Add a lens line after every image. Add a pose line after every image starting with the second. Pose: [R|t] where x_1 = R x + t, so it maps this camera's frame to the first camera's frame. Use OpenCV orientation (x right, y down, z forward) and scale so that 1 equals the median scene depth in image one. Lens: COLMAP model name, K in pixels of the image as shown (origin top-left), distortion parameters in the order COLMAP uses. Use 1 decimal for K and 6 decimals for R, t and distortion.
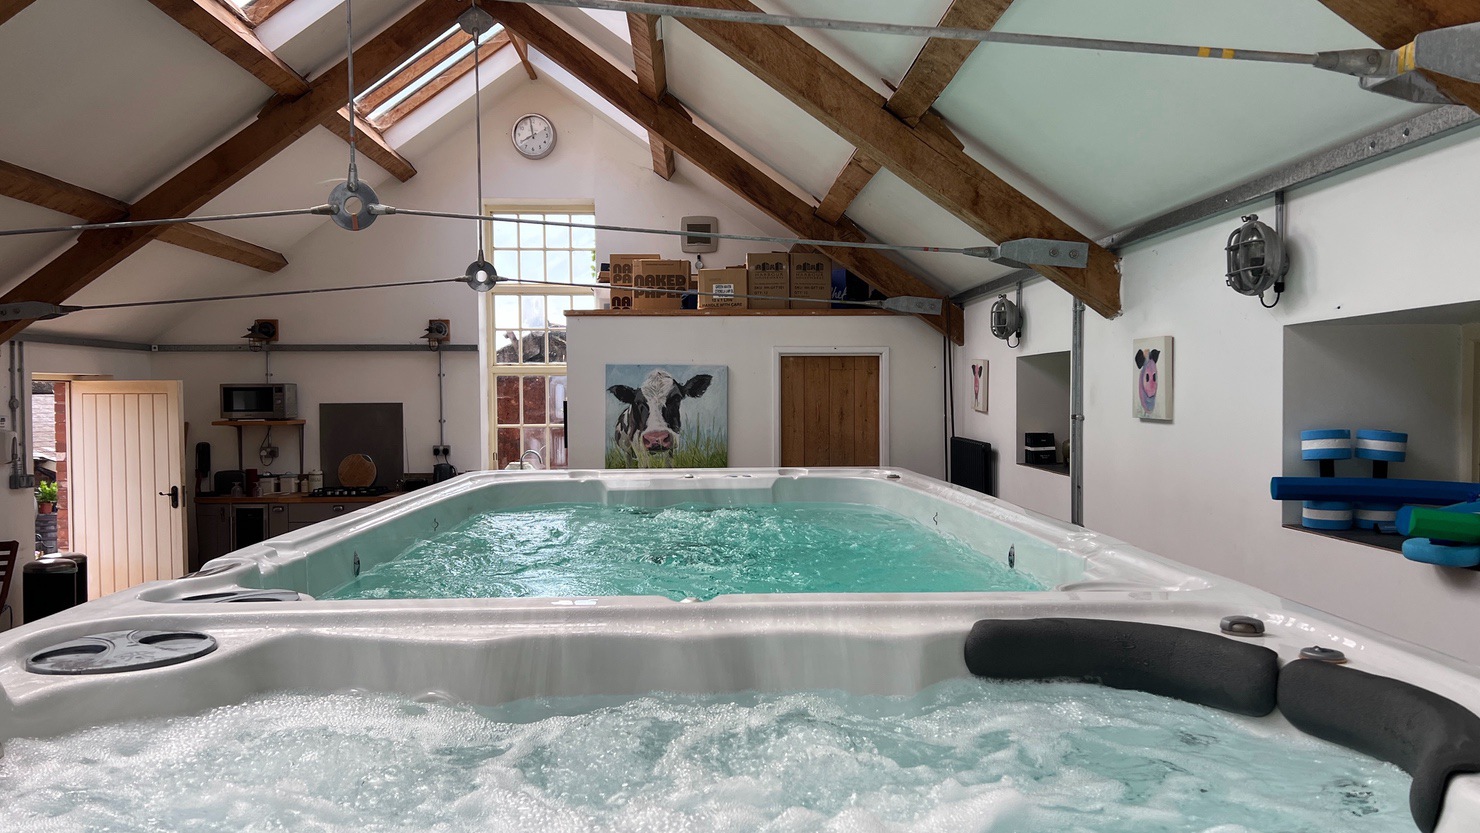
lens RADIAL K [[1102.5, 0, 741.7], [0, 1102.5, 439.3], [0, 0, 1]] dist [0.057060, -0.007347]
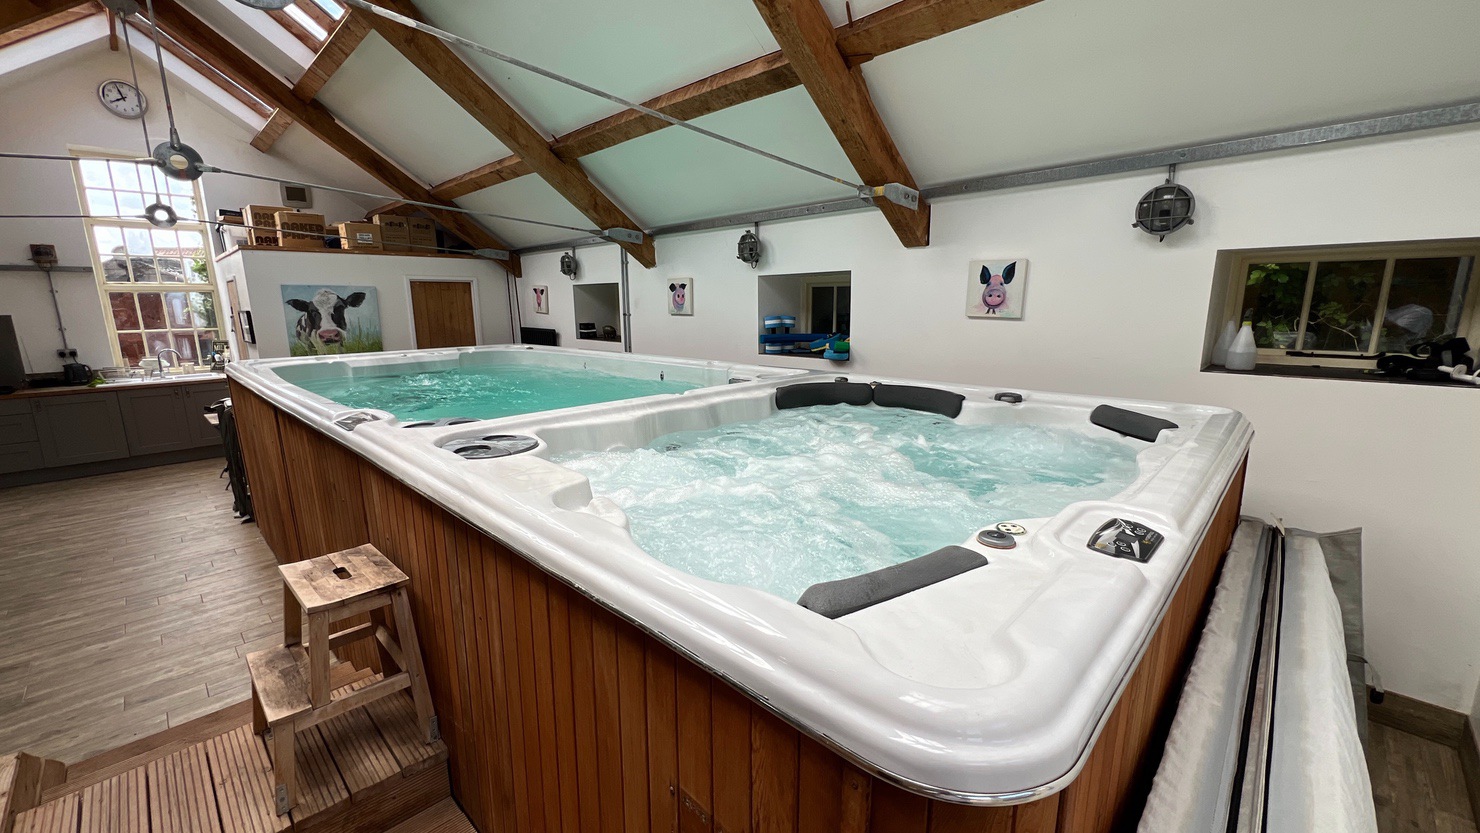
lens RADIAL K [[589.6, 0, 739.6], [0, 589.6, 418.6], [0, 0, 1]] dist [-0.002218, 0.000098]
pose [[0.729467, -0.136132, 0.670333, -0.226805], [0.033765, 0.985967, 0.163489, -0.000291], [-0.683182, -0.096626, 0.723827, 0.004448]]
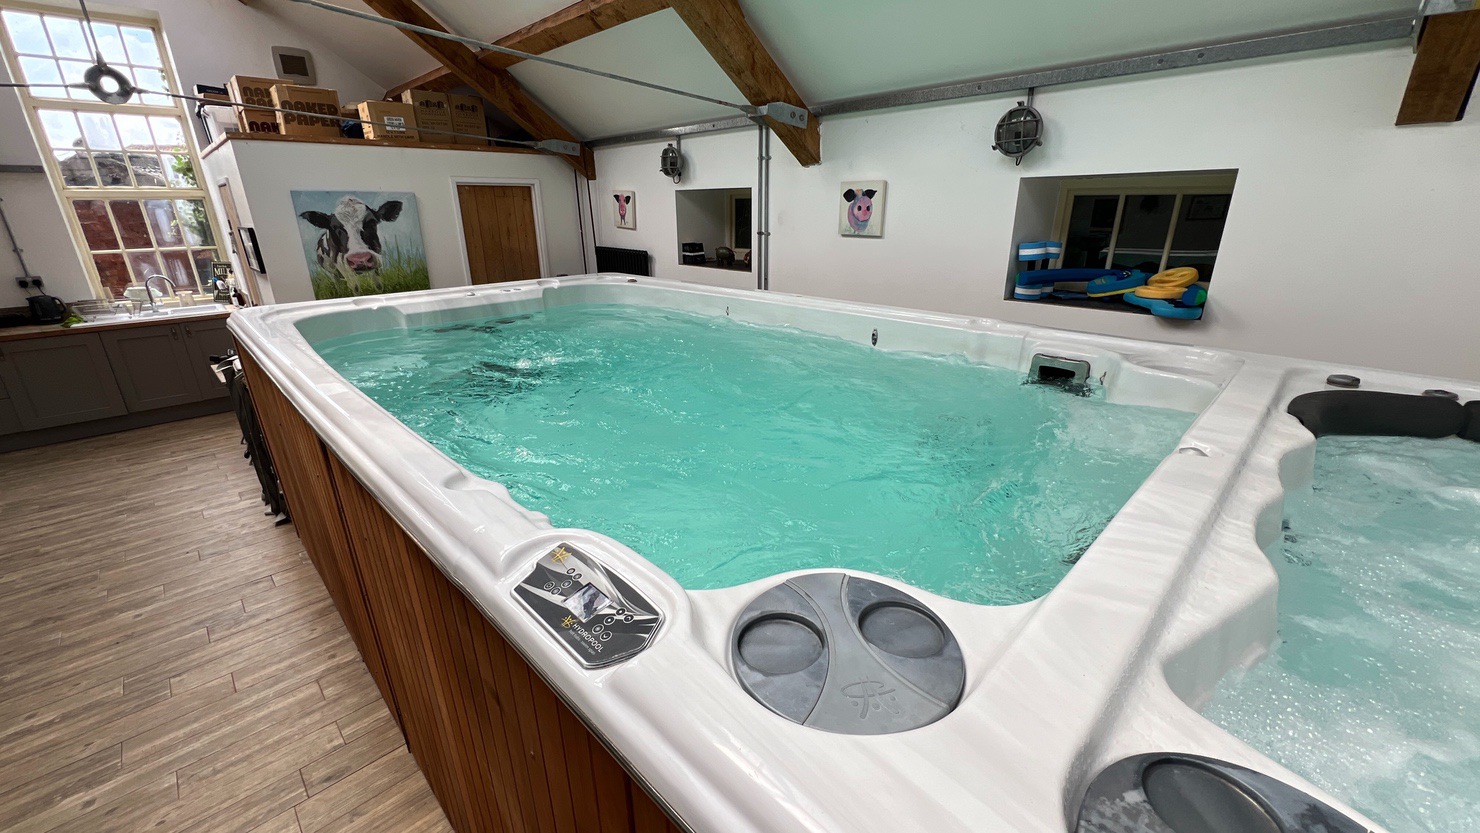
lens RADIAL K [[589.6, 0, 739.6], [0, 589.6, 418.6], [0, 0, 1]] dist [-0.002218, 0.000098]
pose [[0.744665, -0.229647, 0.626687, -0.206963], [0.032443, 0.950287, 0.309680, -0.020812], [-0.666650, -0.210276, 0.715096, 0.258847]]
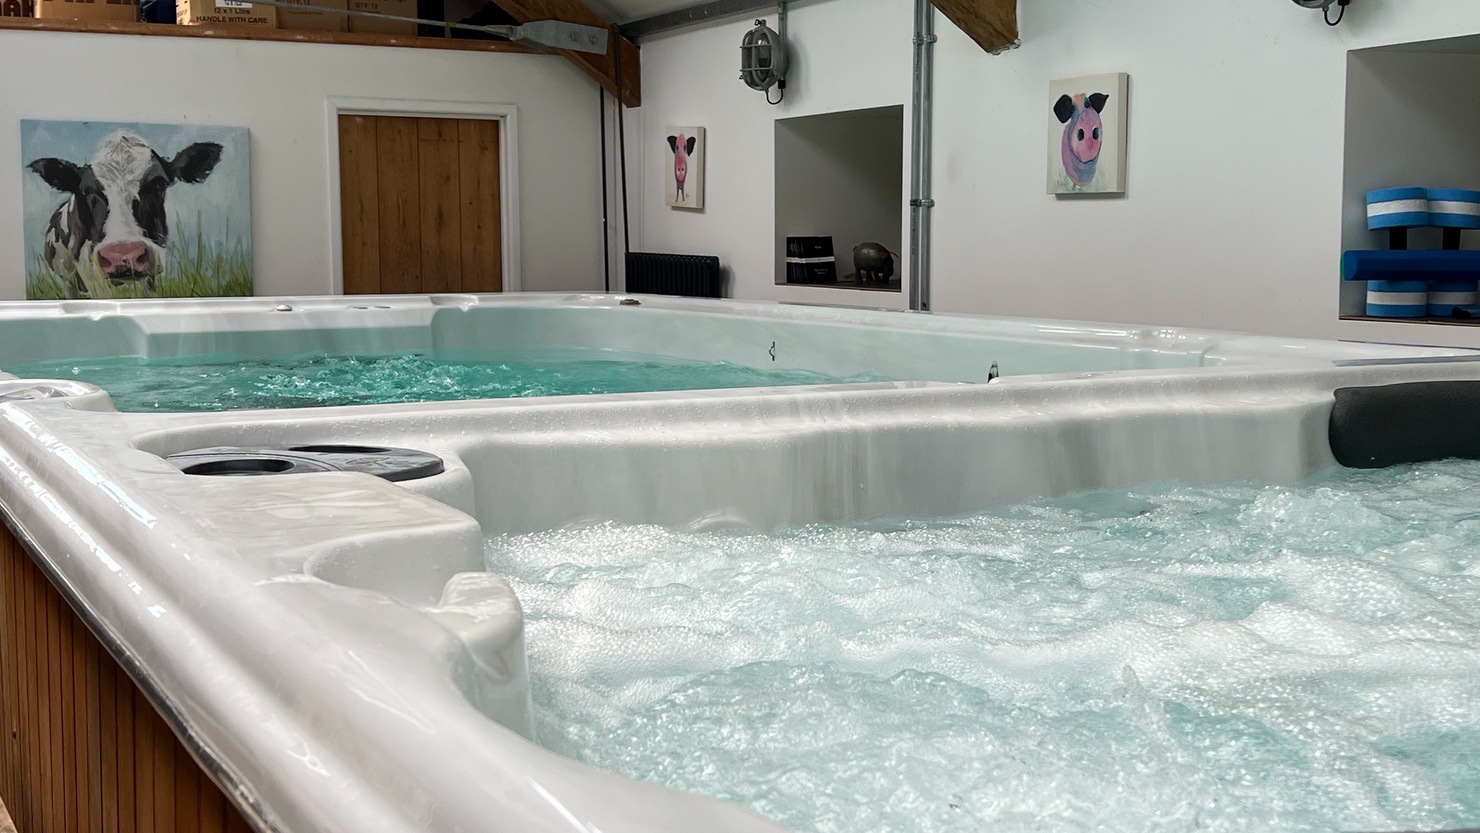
lens RADIAL K [[1854.3, 0, 730.2], [0, 1854.3, 422.6], [0, 0, 1]] dist [0.233356, -0.692385]
pose [[0.912910, -0.041606, 0.406036, -0.189057], [0.016514, 0.997741, 0.065110, 0.026271], [-0.407828, -0.052734, 0.911535, -0.001511]]
